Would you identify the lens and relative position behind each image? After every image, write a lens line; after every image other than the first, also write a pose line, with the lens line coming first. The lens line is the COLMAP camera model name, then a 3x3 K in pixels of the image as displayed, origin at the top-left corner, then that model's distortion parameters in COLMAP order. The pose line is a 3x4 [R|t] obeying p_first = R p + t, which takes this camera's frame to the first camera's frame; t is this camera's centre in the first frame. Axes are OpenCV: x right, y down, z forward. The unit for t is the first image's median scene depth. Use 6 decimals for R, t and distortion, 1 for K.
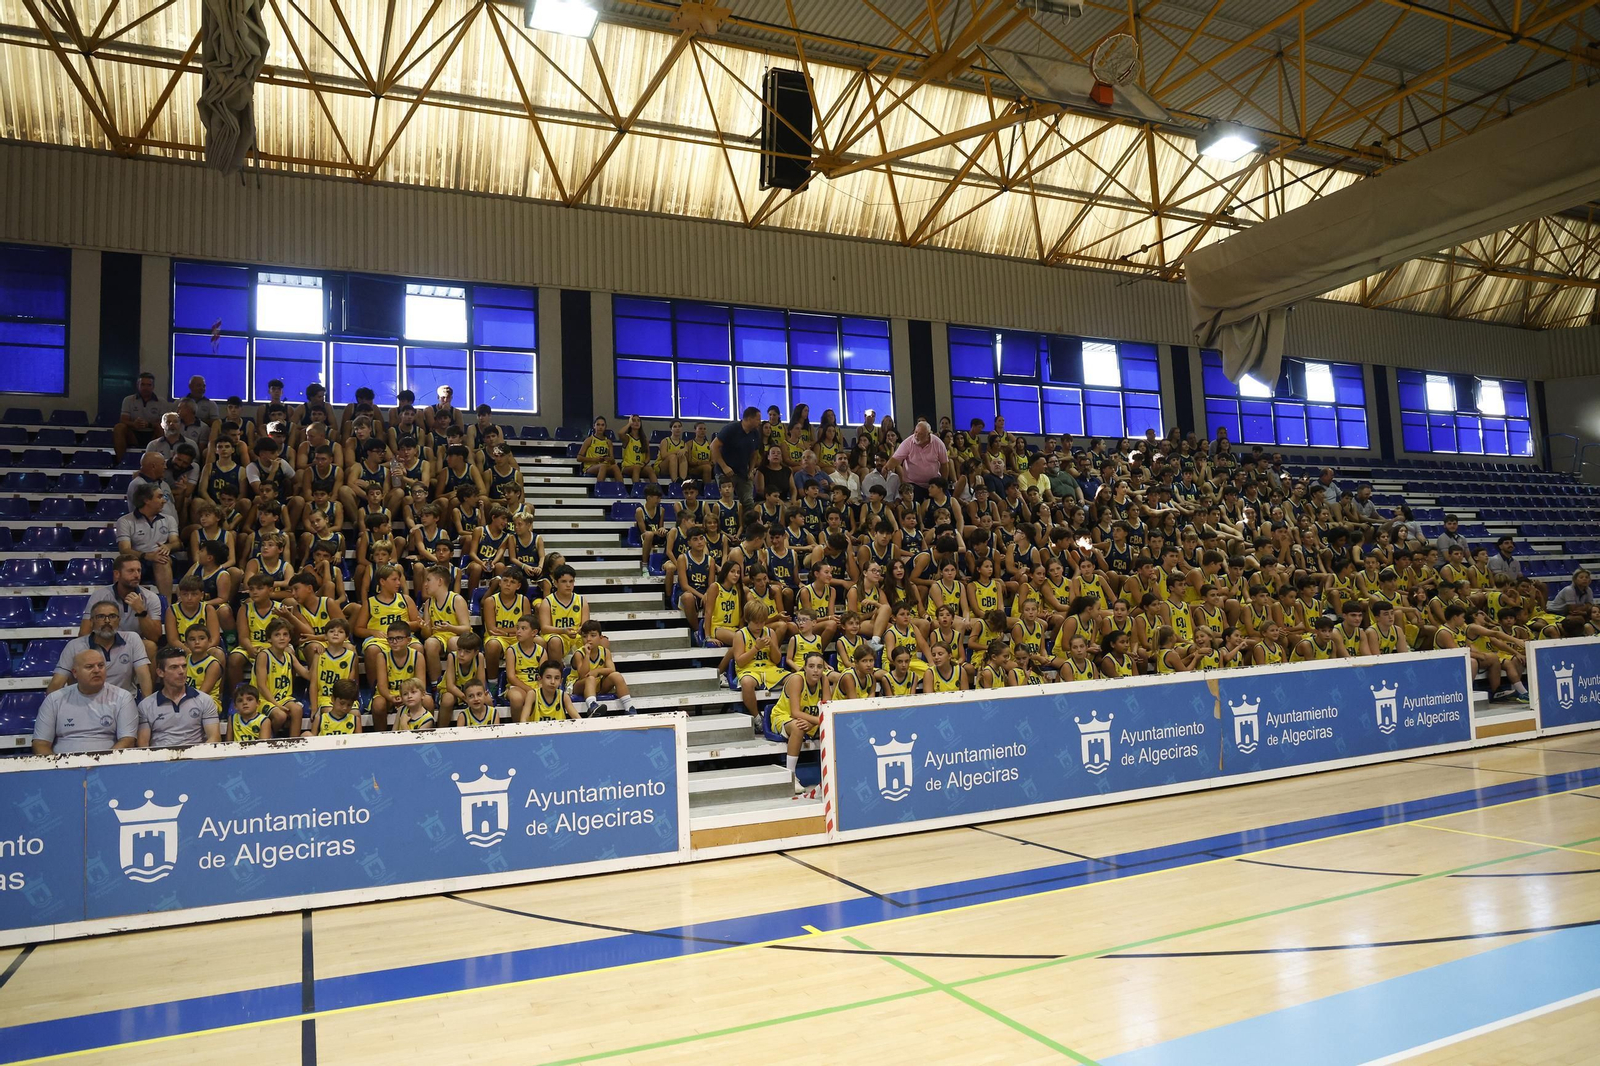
lens RADIAL K [[1118.1, 0, 797.0], [0, 1118.1, 475.8], [0, 0, 1]] dist [-0.099087, 0.072427]
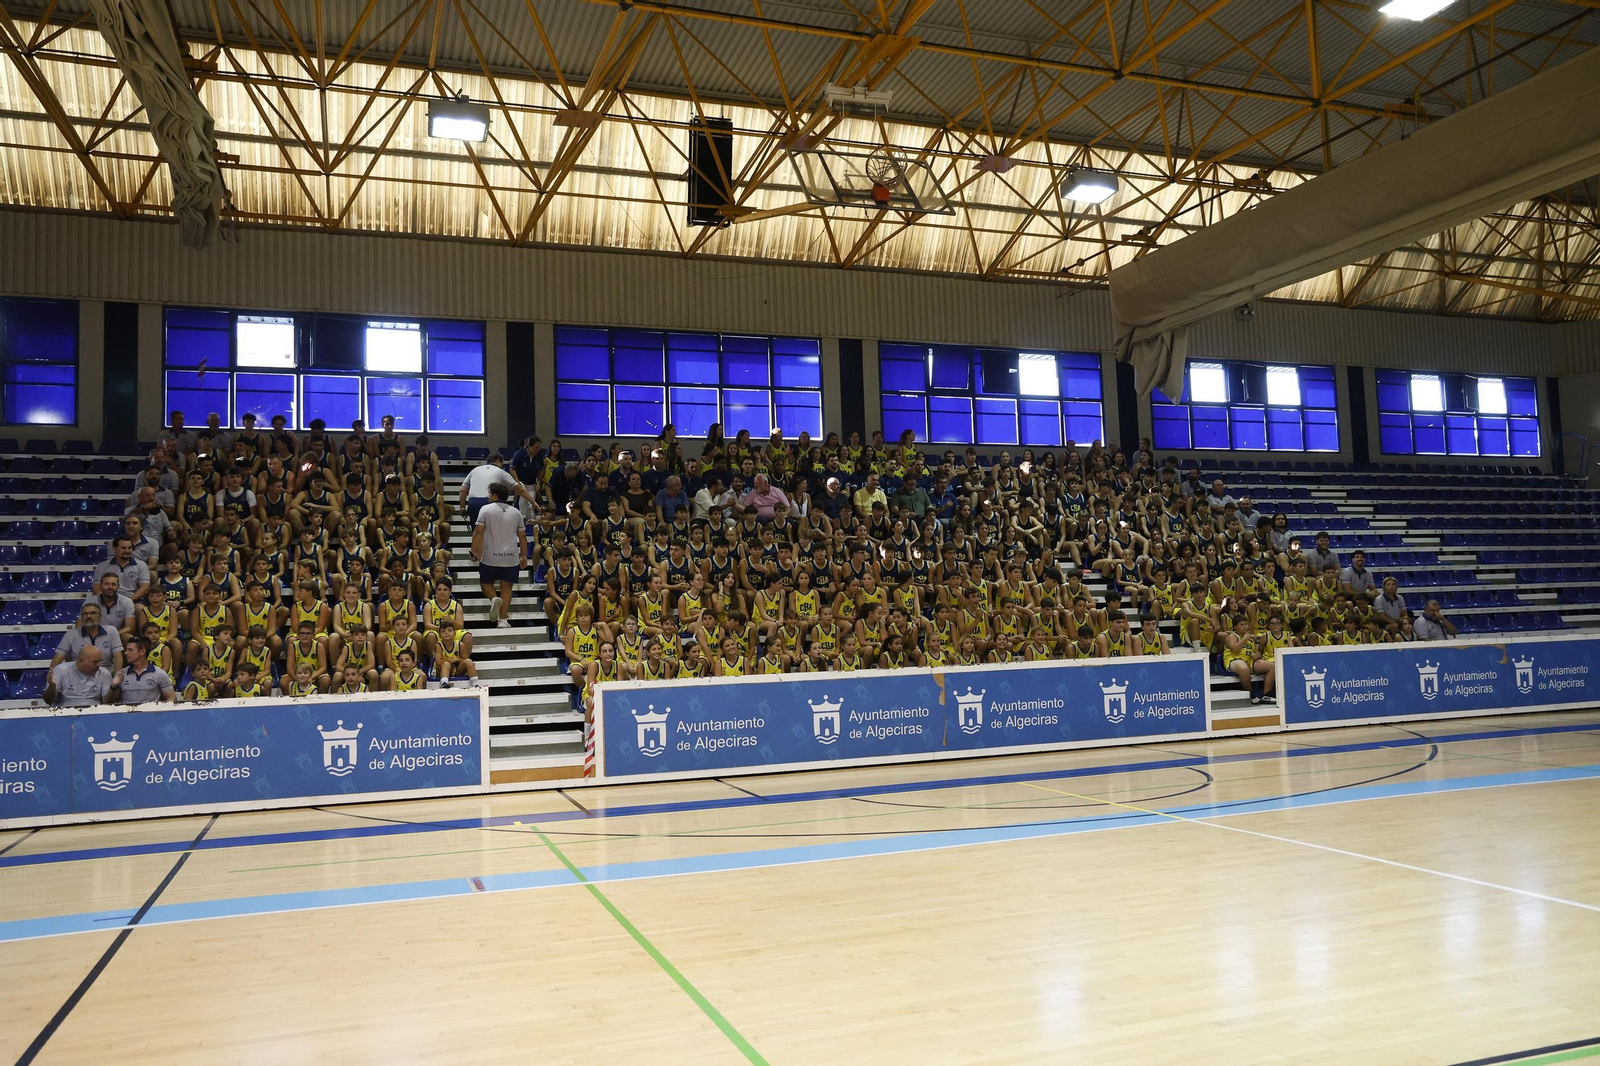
lens RADIAL K [[1272.2, 0, 798.6], [0, 1272.2, 467.6], [0, 0, 1]] dist [-0.062767, 0.084168]
pose [[0.996363, -0.000186, -0.085209, 0.192619], [0.001466, 0.999887, 0.014954, -0.040397], [0.085197, -0.015024, 0.996251, -0.253751]]
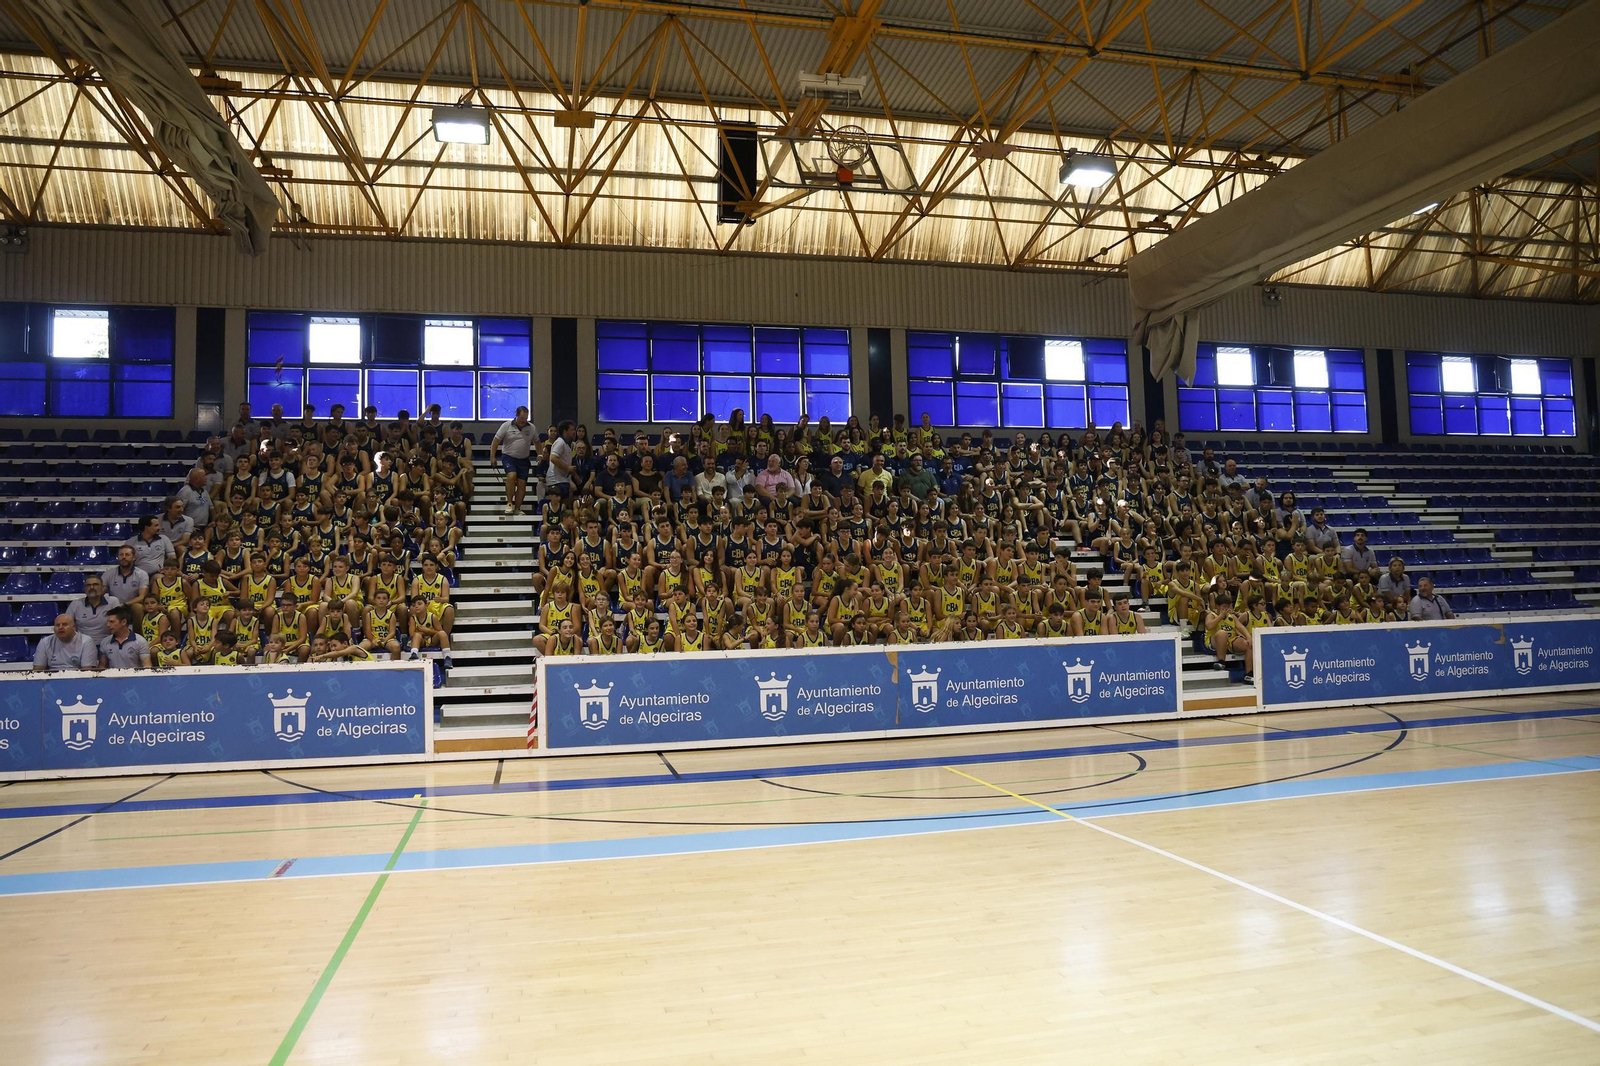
lens RADIAL K [[1118.1, 0, 797.0], [0, 1118.1, 475.8], [0, 0, 1]] dist [-0.099087, 0.072427]
pose [[0.980087, -0.003259, -0.198544, 0.295510], [0.009800, 0.999441, 0.031969, -0.032018], [0.198329, -0.033278, 0.979570, -0.144314]]
